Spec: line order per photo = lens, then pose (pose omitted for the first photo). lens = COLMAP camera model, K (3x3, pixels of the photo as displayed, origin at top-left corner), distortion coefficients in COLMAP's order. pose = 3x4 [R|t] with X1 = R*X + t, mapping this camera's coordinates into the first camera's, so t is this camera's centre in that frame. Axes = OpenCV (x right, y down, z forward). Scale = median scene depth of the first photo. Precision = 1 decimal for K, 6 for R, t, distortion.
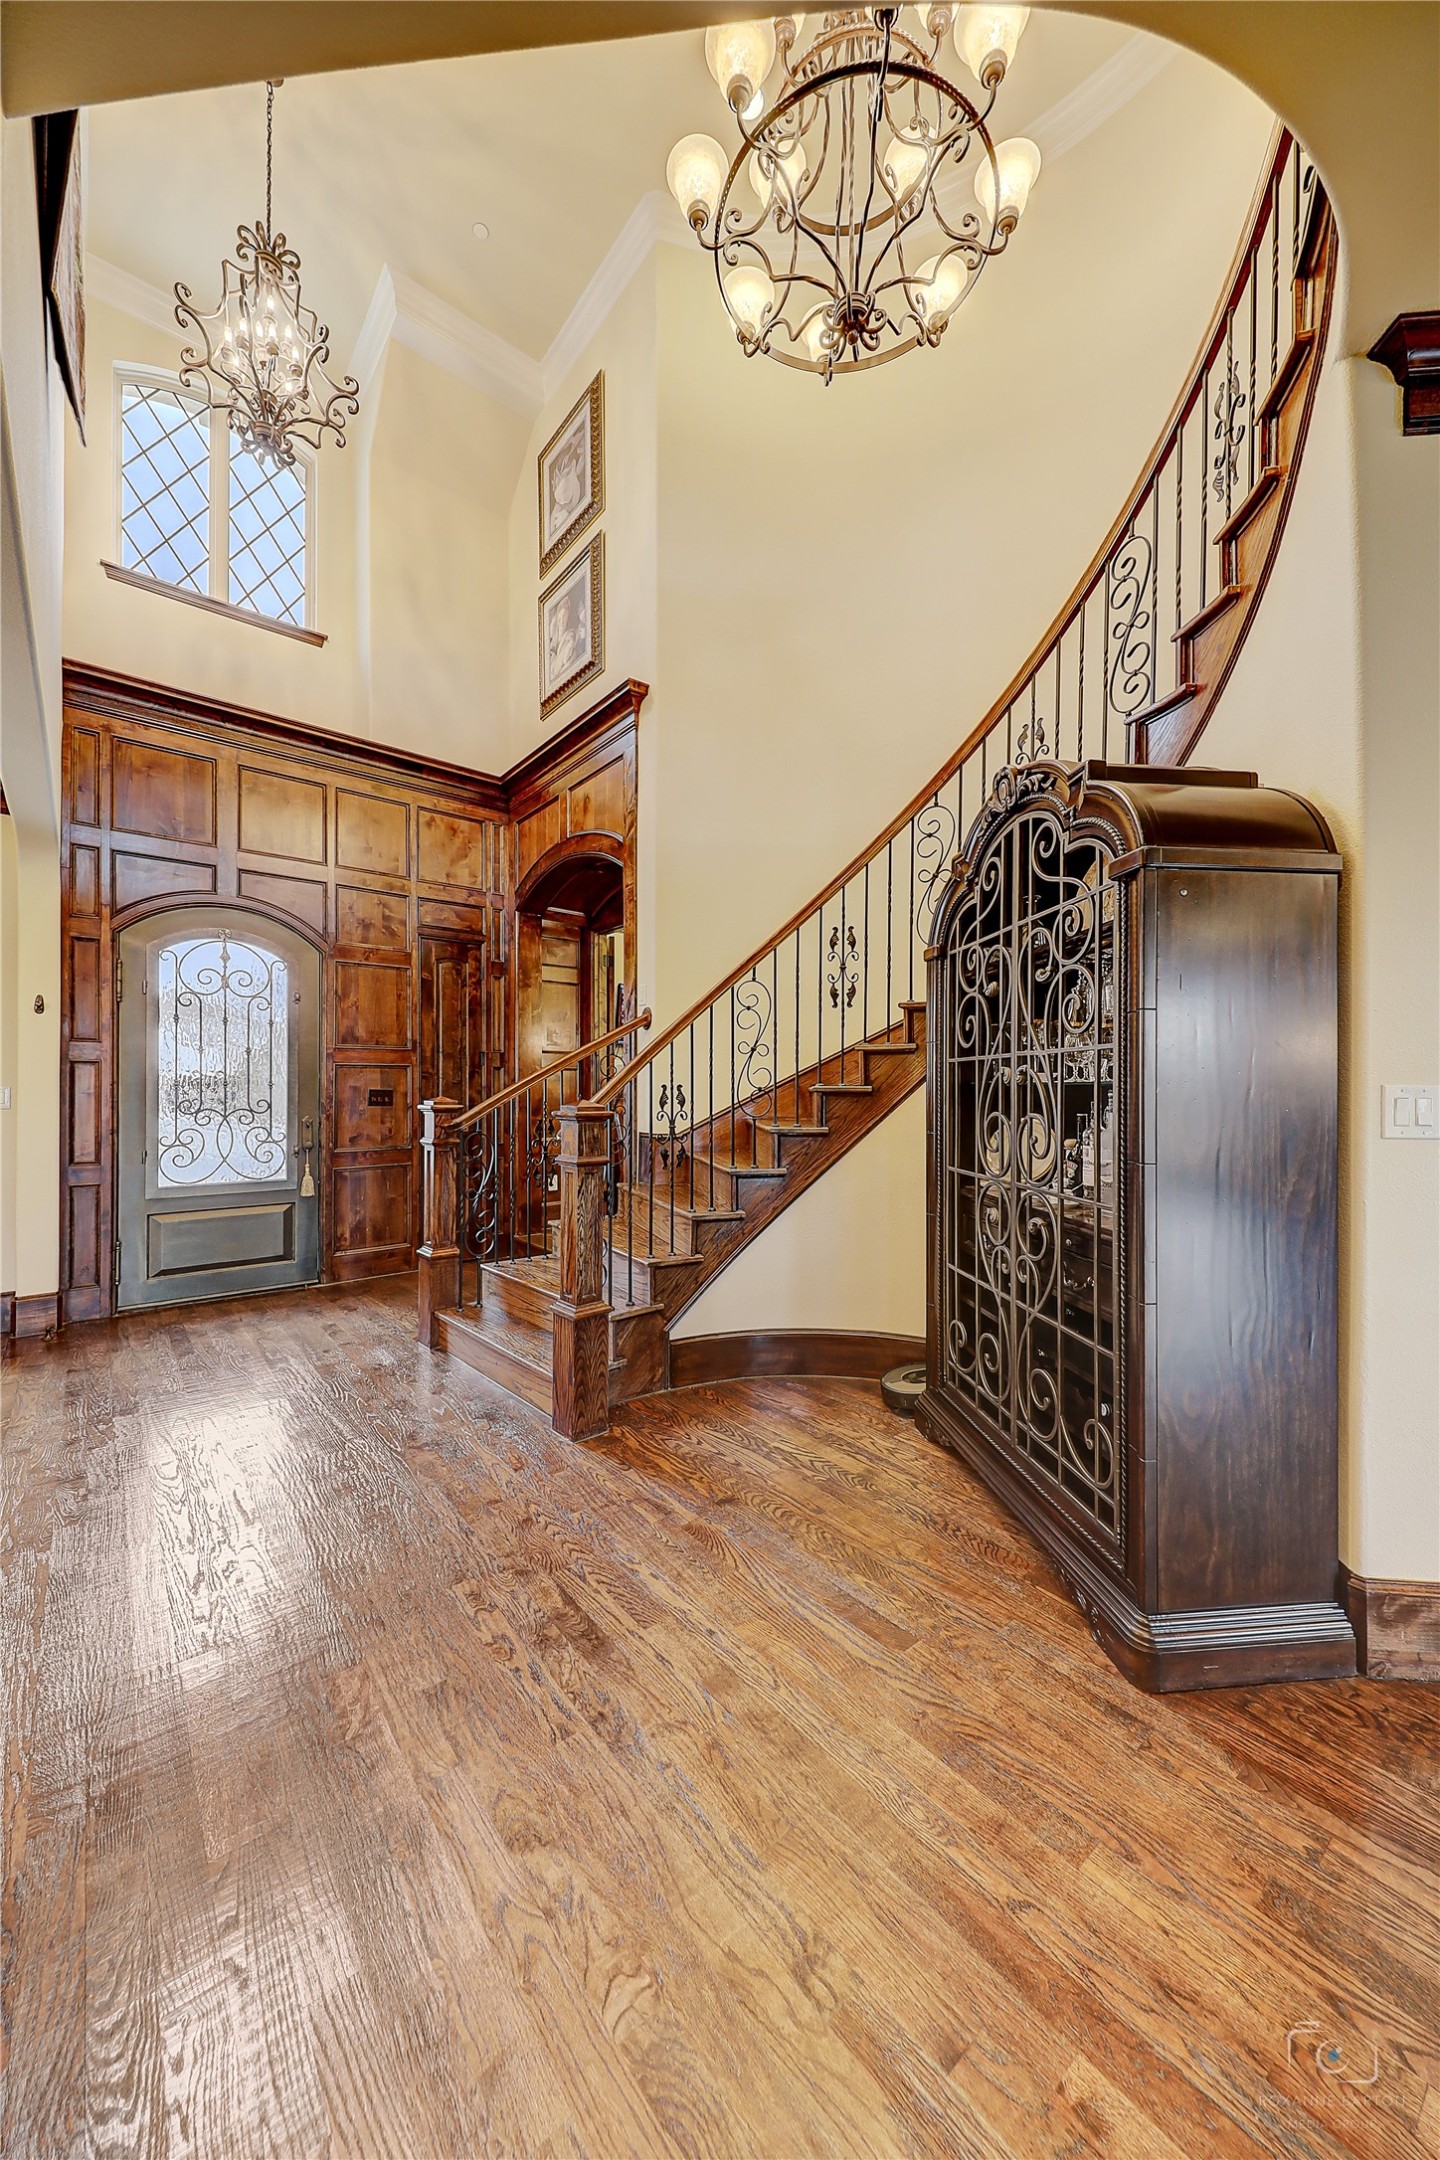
lens RADIAL K [[757.6, 0, 710.7], [0, 757.6, 1084.5], [0, 0, 1]] dist [-0.000812, -0.000026]
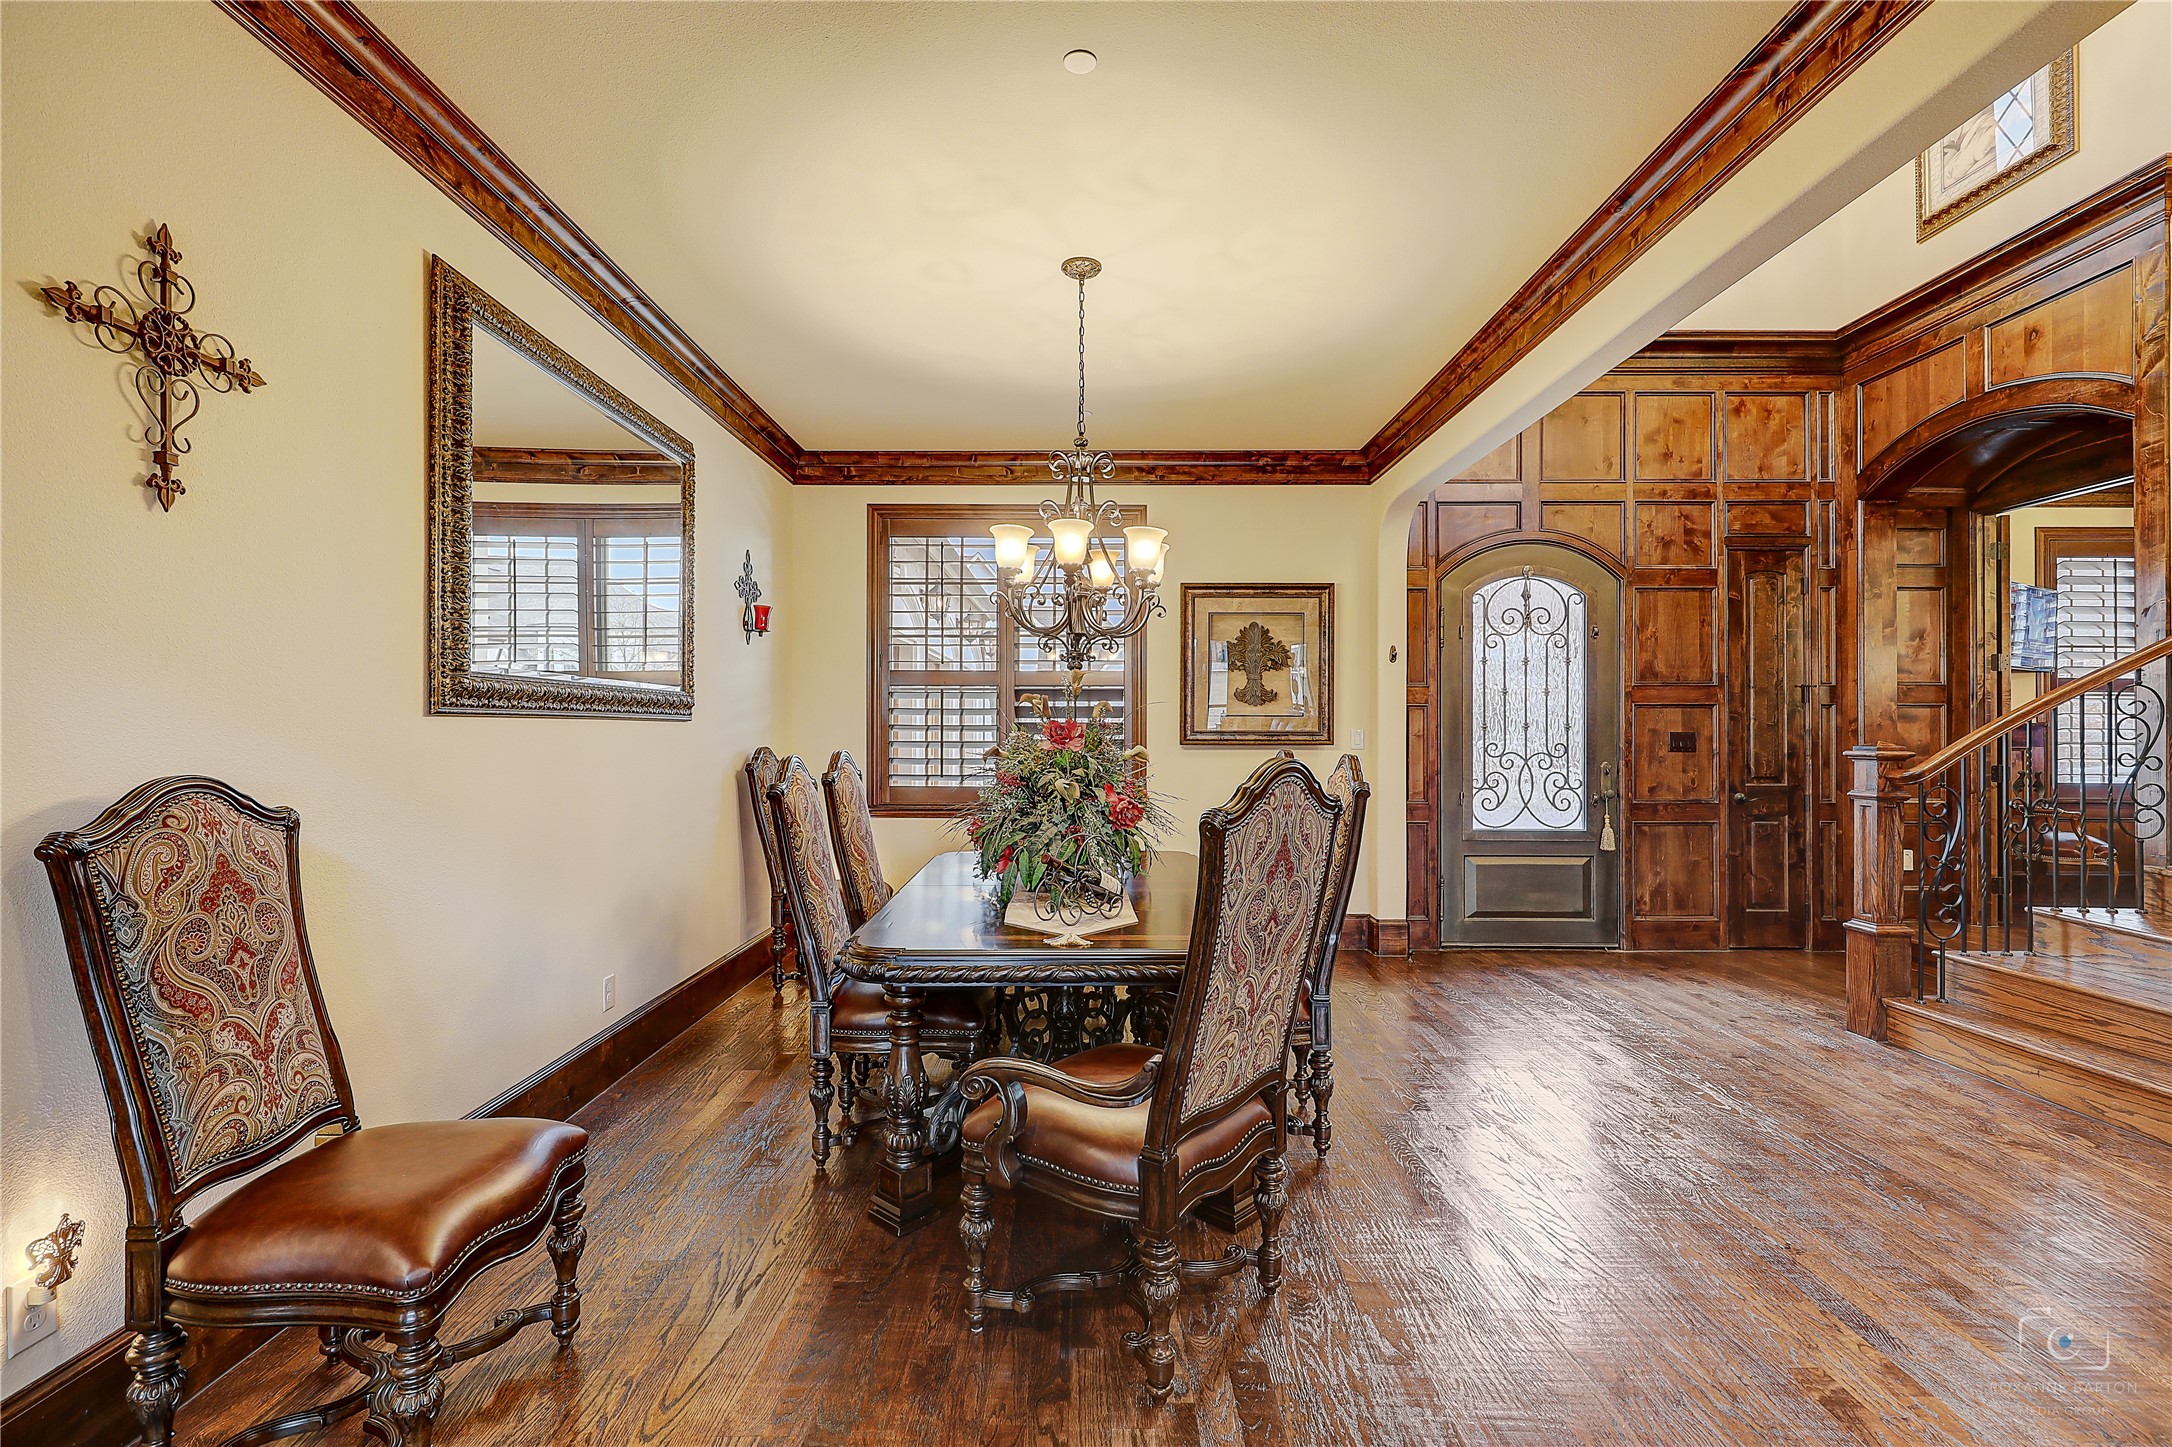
lens RADIAL K [[971.7, 0, 1082.4], [0, 971.7, 726.1], [0, 0, 1]] dist [-0.000353, -0.000907]
pose [[0.772441, -0.001804, -0.635084, -0.267202], [0.001908, 0.999998, -0.000520, -0.001672], [0.635084, -0.000811, 0.772443, -0.285577]]
